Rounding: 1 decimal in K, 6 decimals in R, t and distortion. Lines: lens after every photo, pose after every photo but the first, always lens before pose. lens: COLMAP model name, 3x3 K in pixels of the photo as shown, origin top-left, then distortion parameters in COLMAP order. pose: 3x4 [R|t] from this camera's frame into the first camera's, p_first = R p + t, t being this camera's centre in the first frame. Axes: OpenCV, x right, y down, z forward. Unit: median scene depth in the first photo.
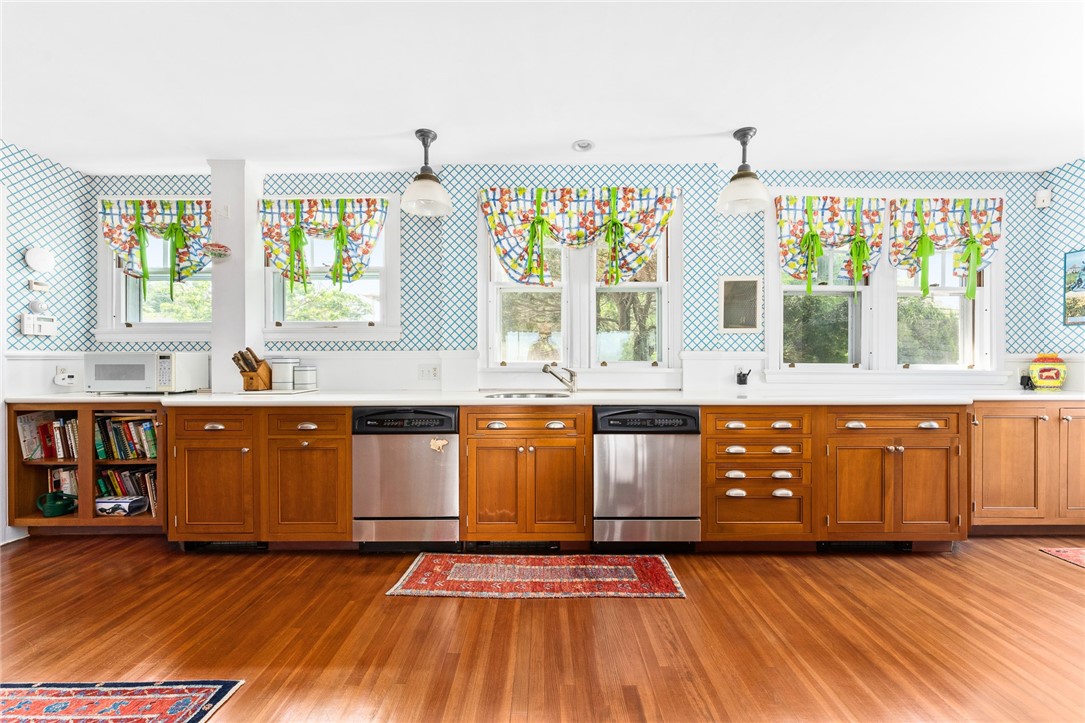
lens RADIAL K [[440.3, 0, 542.5], [0, 440.3, 361.5], [0, 0, 1]] dist [0.002581, 0.000283]
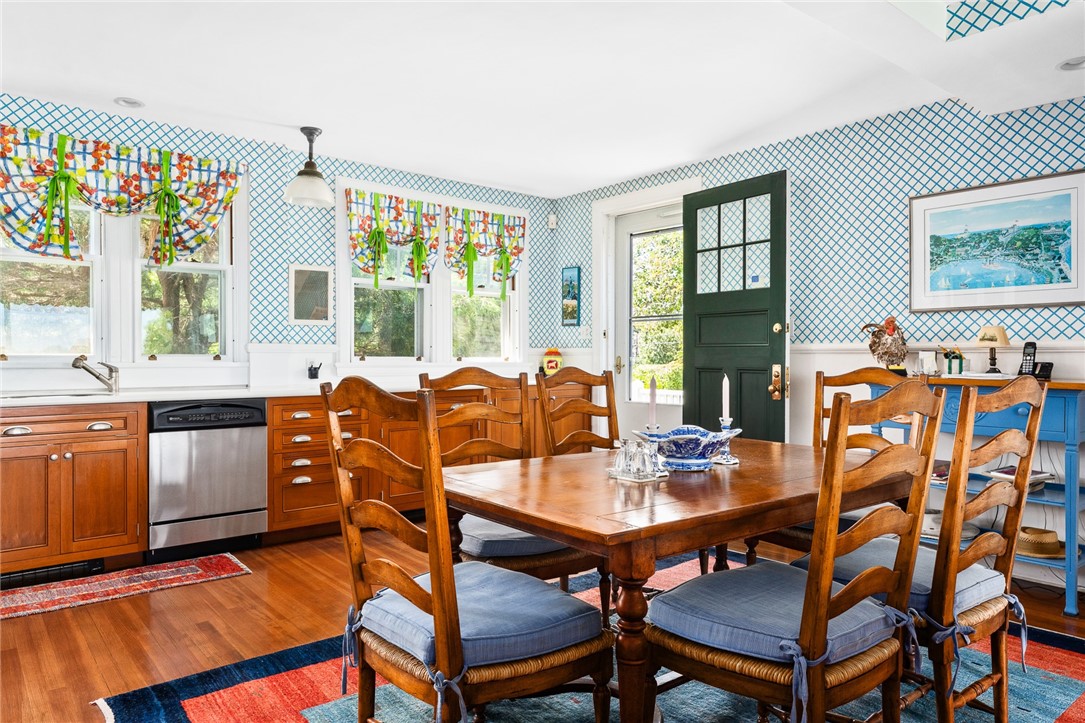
lens RADIAL K [[726.6, 0, 543.2], [0, 726.6, 357.0], [0, 0, 1]] dist [-0.000351, -0.002589]
pose [[0.773953, -0.001688, 0.633240, -0.164422], [0.002386, 0.999997, -0.000250, 0.006891], [-0.633238, 0.001704, 0.773955, -0.551181]]
